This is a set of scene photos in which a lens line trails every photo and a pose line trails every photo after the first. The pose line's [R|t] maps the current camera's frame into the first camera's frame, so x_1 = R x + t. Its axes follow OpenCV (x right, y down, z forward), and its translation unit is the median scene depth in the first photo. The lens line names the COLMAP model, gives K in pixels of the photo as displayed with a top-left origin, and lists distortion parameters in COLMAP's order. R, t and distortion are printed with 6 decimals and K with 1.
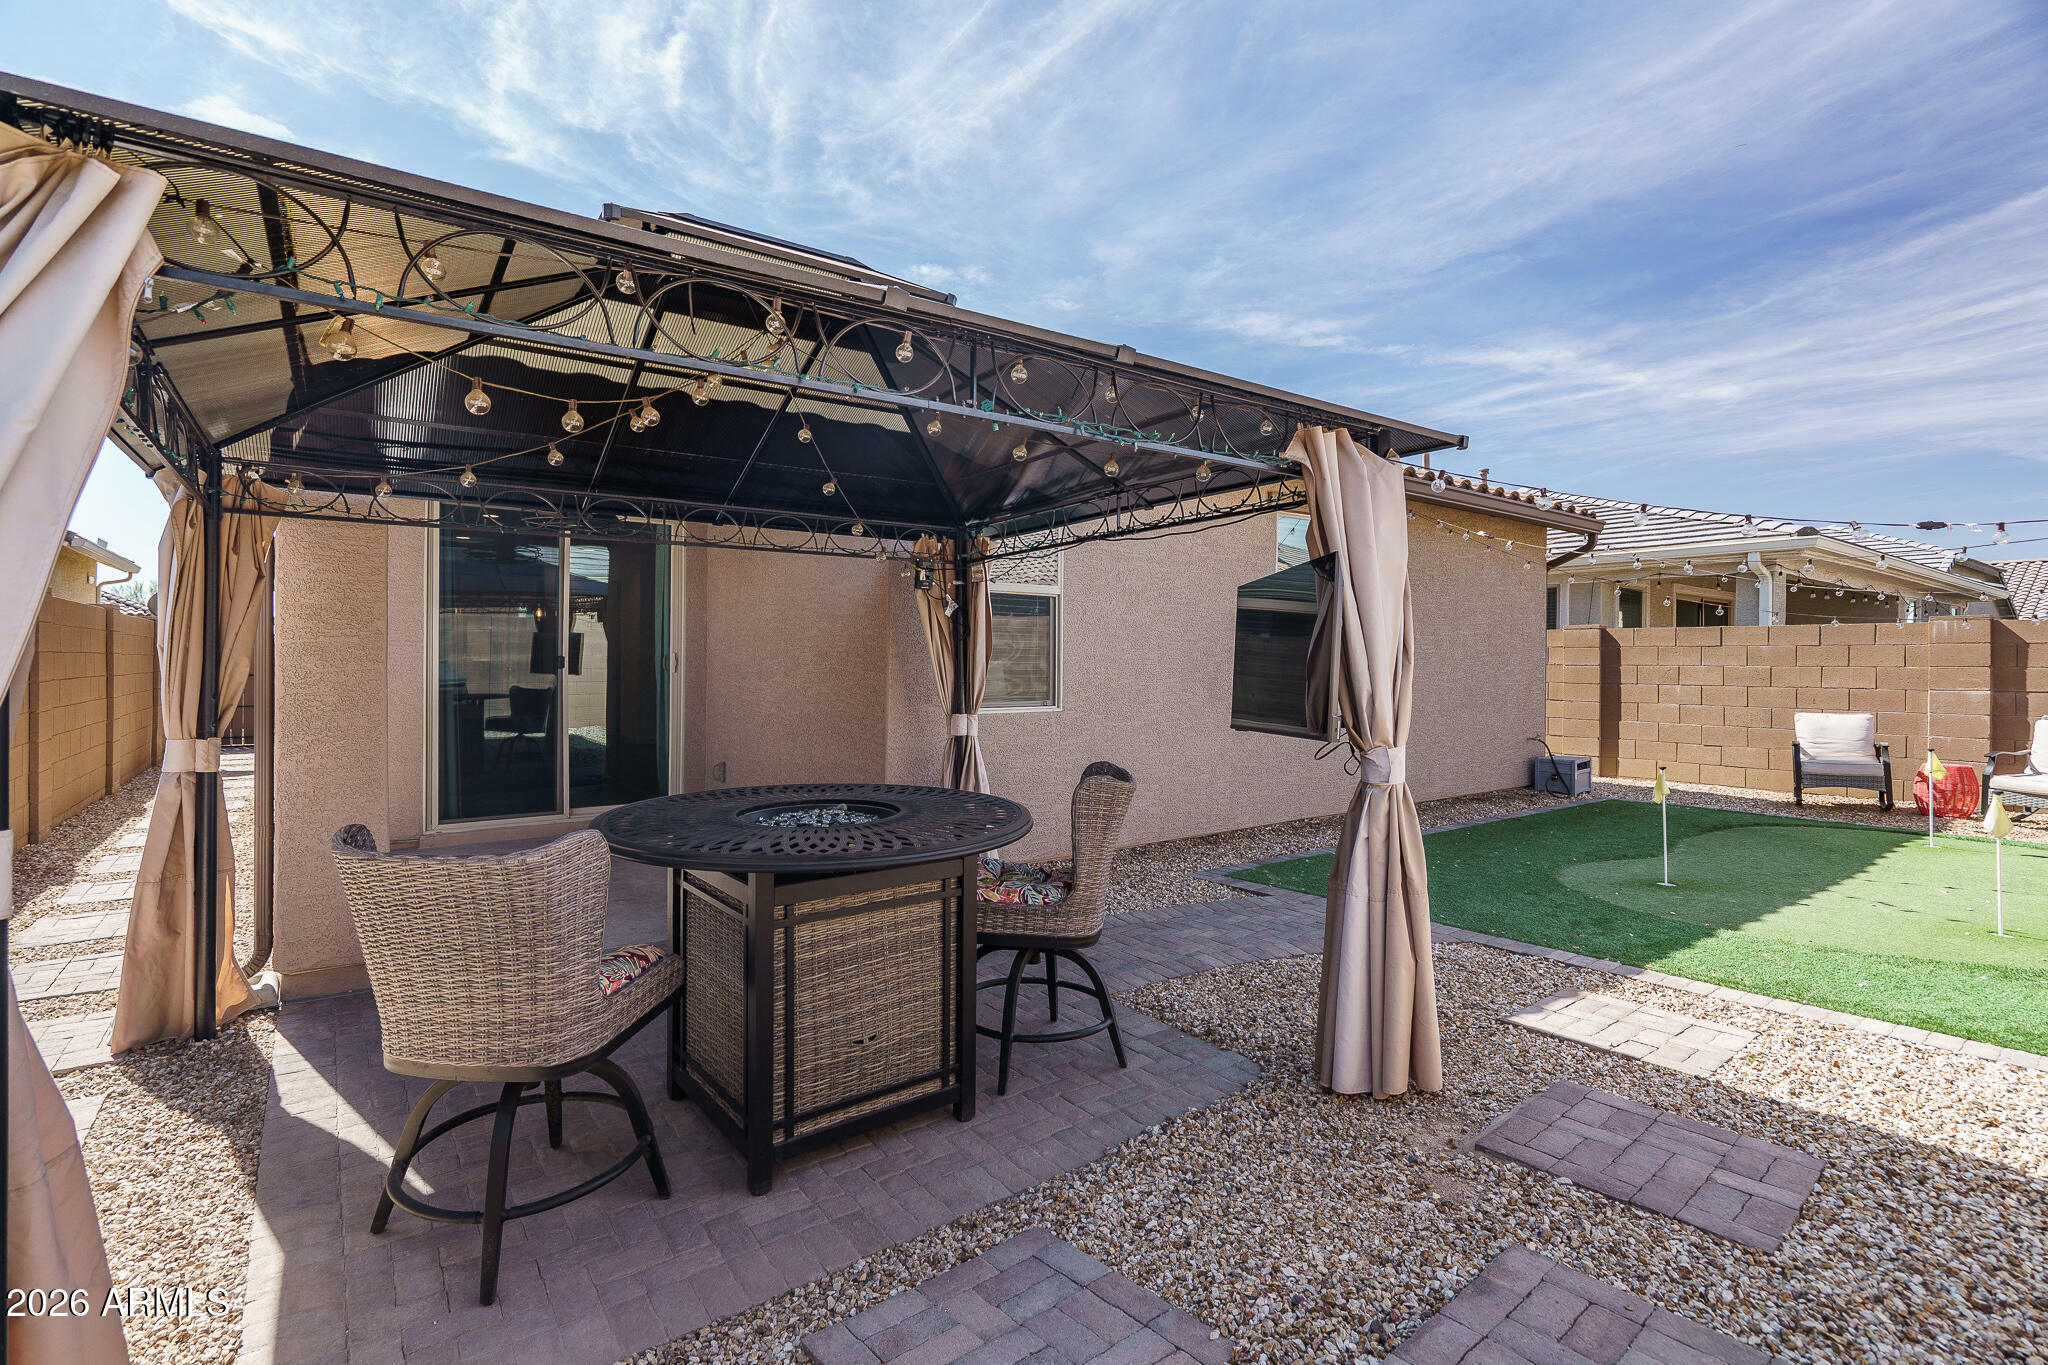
lens RADIAL K [[928.3, 0, 1024.0], [0, 928.3, 682.5], [0, 0, 1]] dist [0.000059, 0.000046]
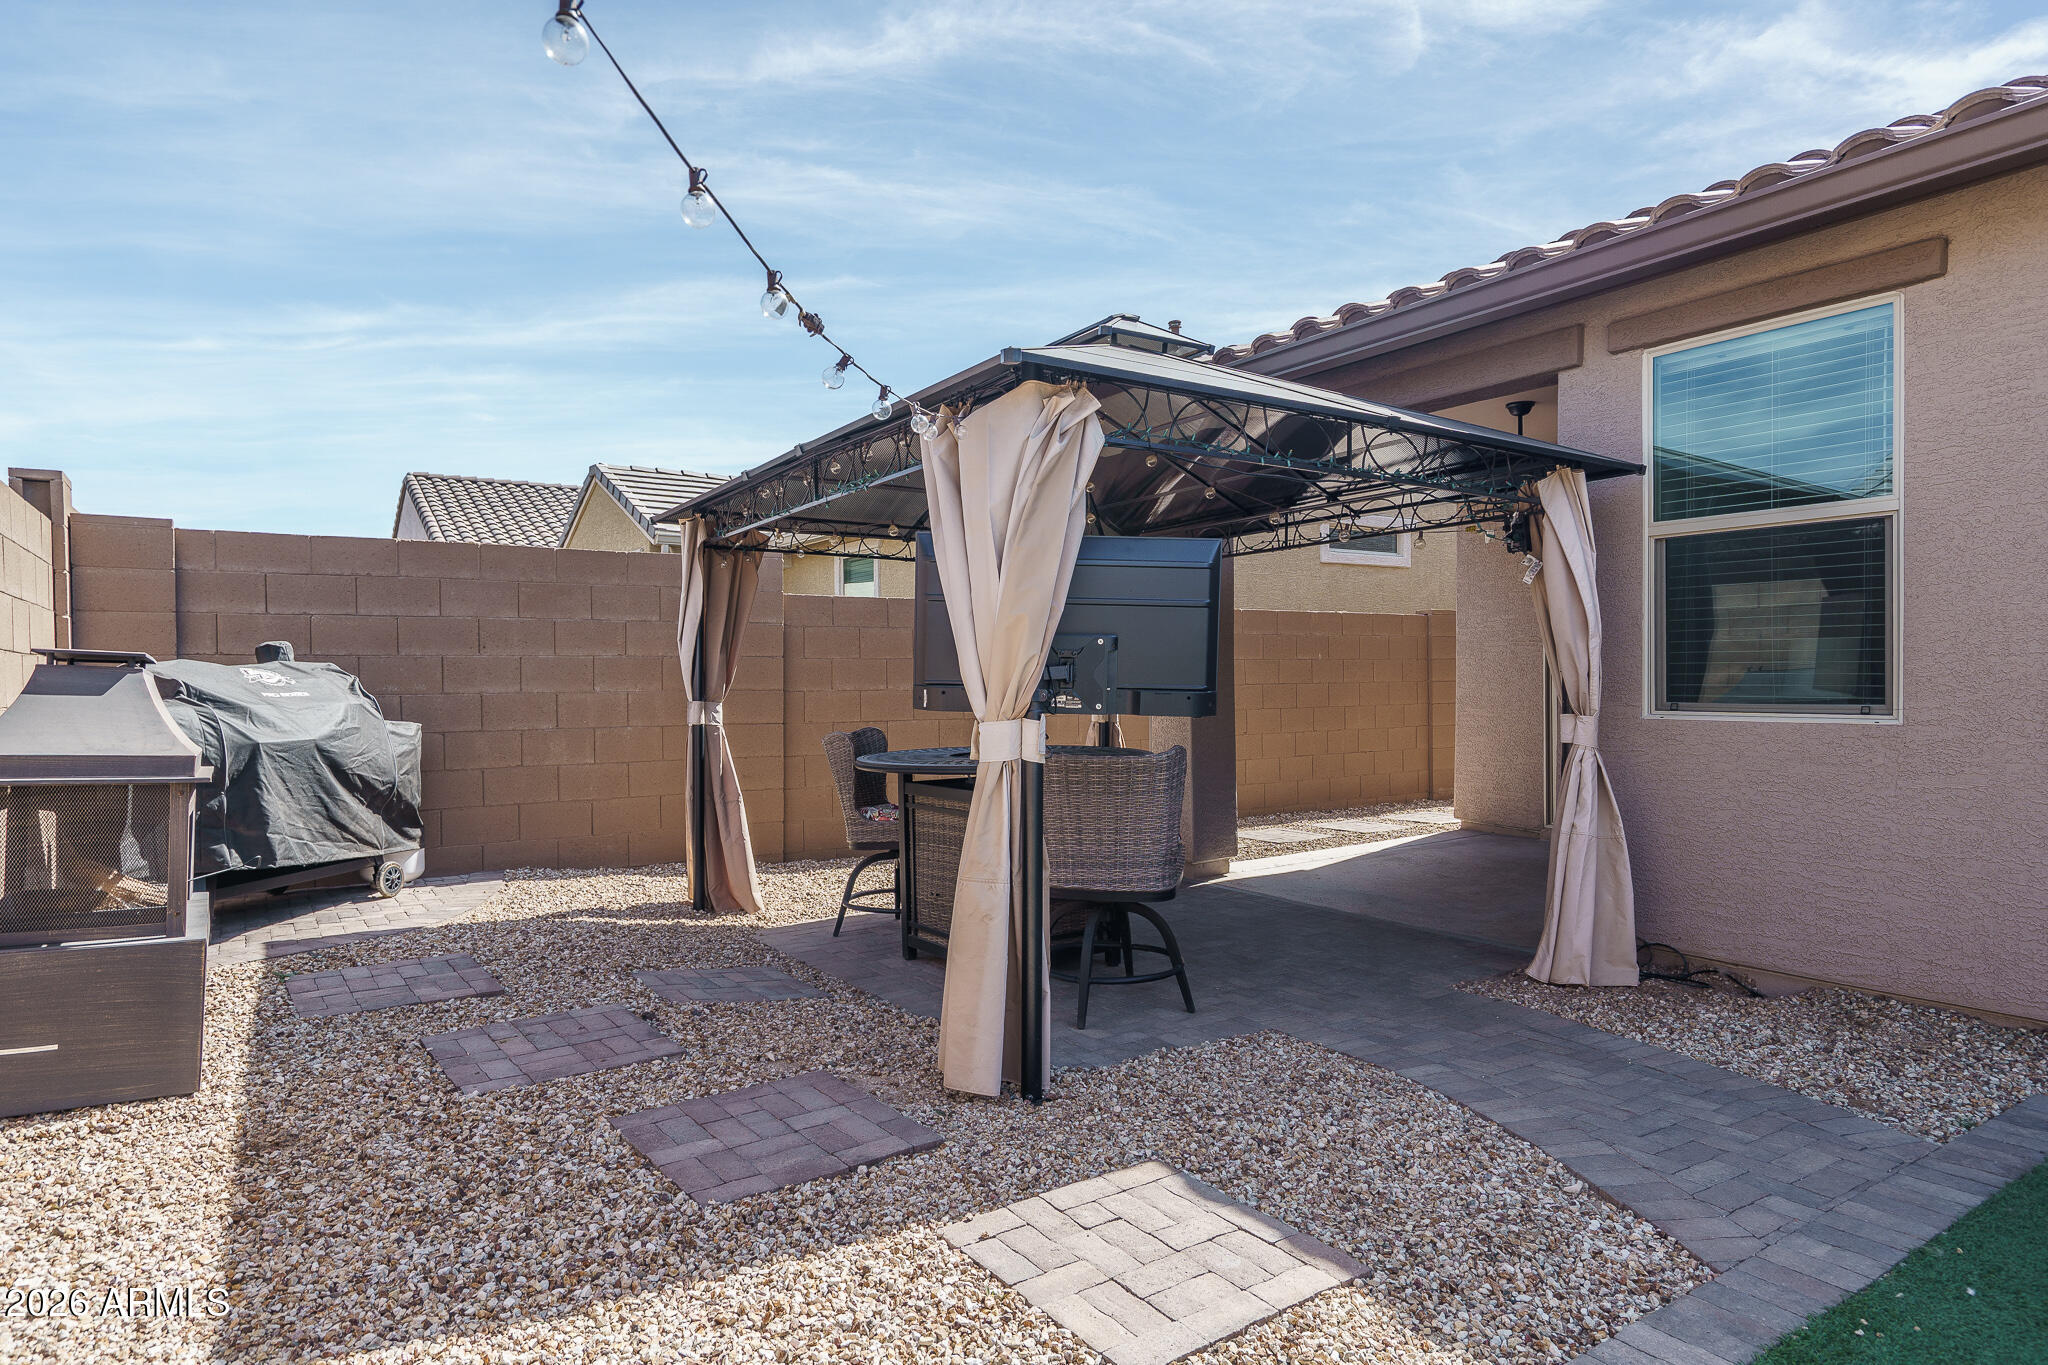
lens RADIAL K [[1185.4, 0, 1024.0], [0, 1185.4, 682.5], [0, 0, 1]] dist [0.024147, -0.000952]
pose [[-0.057833, -0.007614, -0.998297, 1.050435], [-0.005962, 0.999956, -0.007281, 0.023866], [0.998308, 0.005531, -0.057875, 0.733856]]
